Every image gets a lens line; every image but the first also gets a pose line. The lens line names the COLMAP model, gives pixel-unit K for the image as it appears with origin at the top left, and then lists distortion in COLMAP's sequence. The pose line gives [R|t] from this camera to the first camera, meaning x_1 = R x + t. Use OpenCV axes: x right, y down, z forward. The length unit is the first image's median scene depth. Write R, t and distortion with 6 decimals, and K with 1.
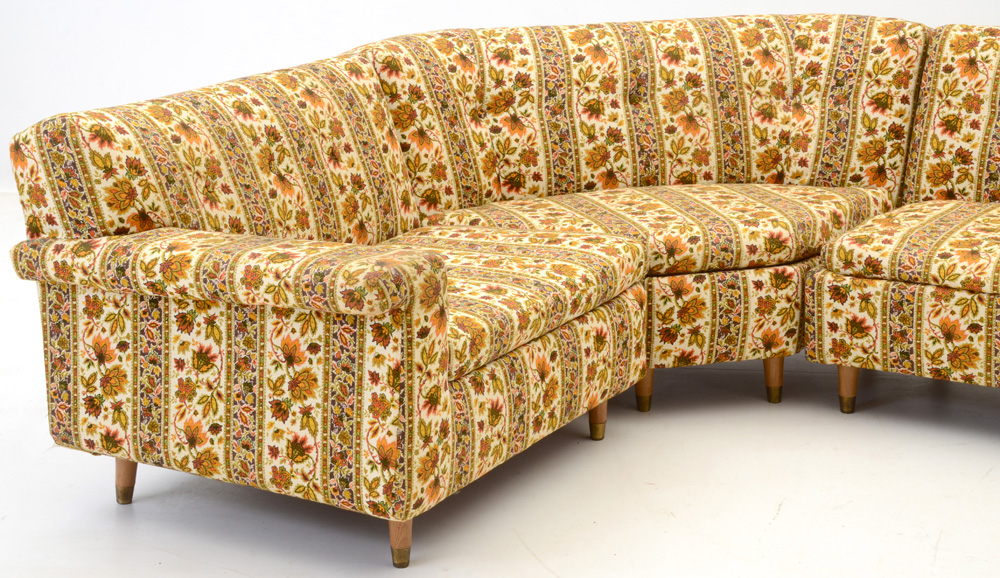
lens RADIAL K [[2106.5, 0, 485.5], [0, 2106.5, 275.4], [0, 0, 1]] dist [0.425255, 0.000000]
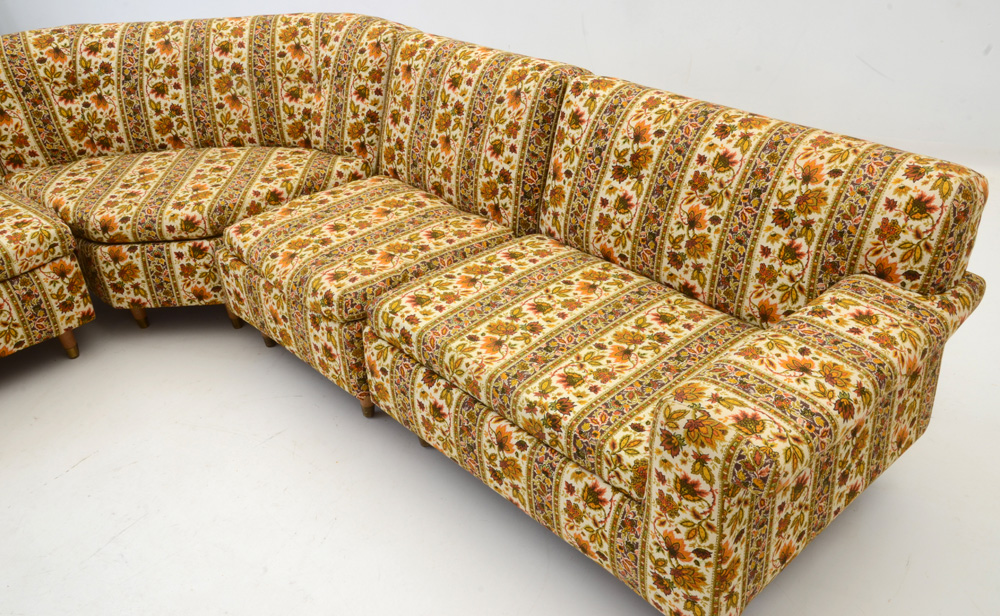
lens RADIAL K [[902.7, 0, 503.4], [0, 902.7, 295.0], [0, 0, 1]] dist [-0.095462, 0.137351]
pose [[0.961811, 0.106216, -0.252265, 0.425437], [-0.029848, 0.956841, 0.289077, -0.125937], [0.272082, -0.270508, 0.923470, 0.504124]]
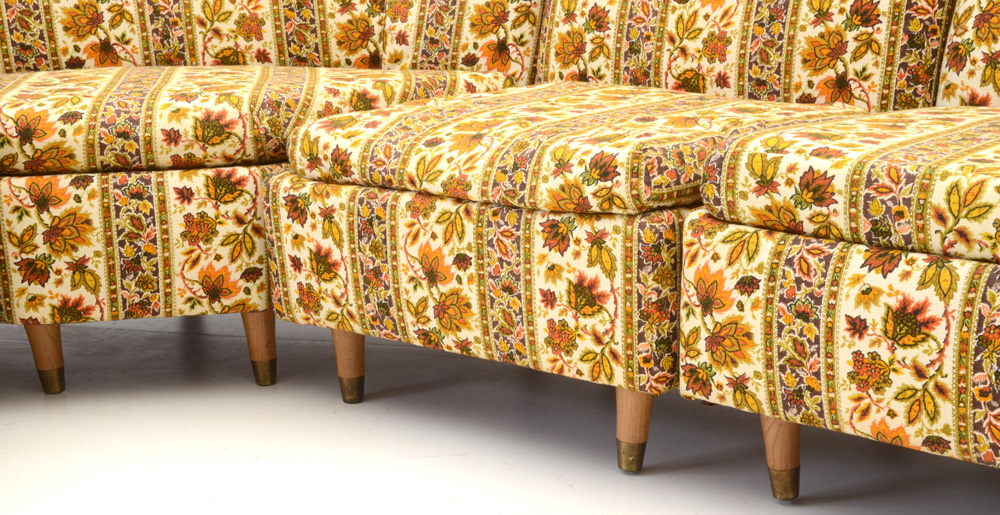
lens RADIAL K [[1673.3, 0, 487.5], [0, 1673.3, 347.3], [0, 0, 1]] dist [0.250699, 0.000000]
pose [[0.983709, 0.024396, -0.178106, 0.283829], [-0.020000, 0.999450, 0.026436, 0.031977], [0.178653, -0.022443, 0.983656, 0.487036]]
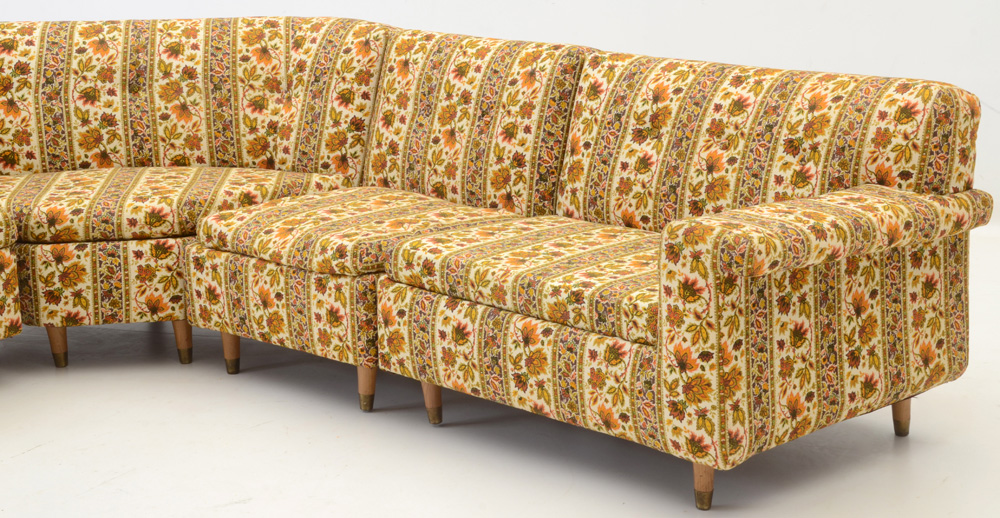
lens RADIAL K [[2164.4, 0, 498.9], [0, 2164.4, 207.9], [0, 0, 1]] dist [0.474178, 0.000000]
pose [[0.969336, 0.026913, -0.244259, 0.548925], [-0.036184, 0.998782, -0.033551, 0.010969], [0.243059, 0.041360, 0.969129, -0.064273]]
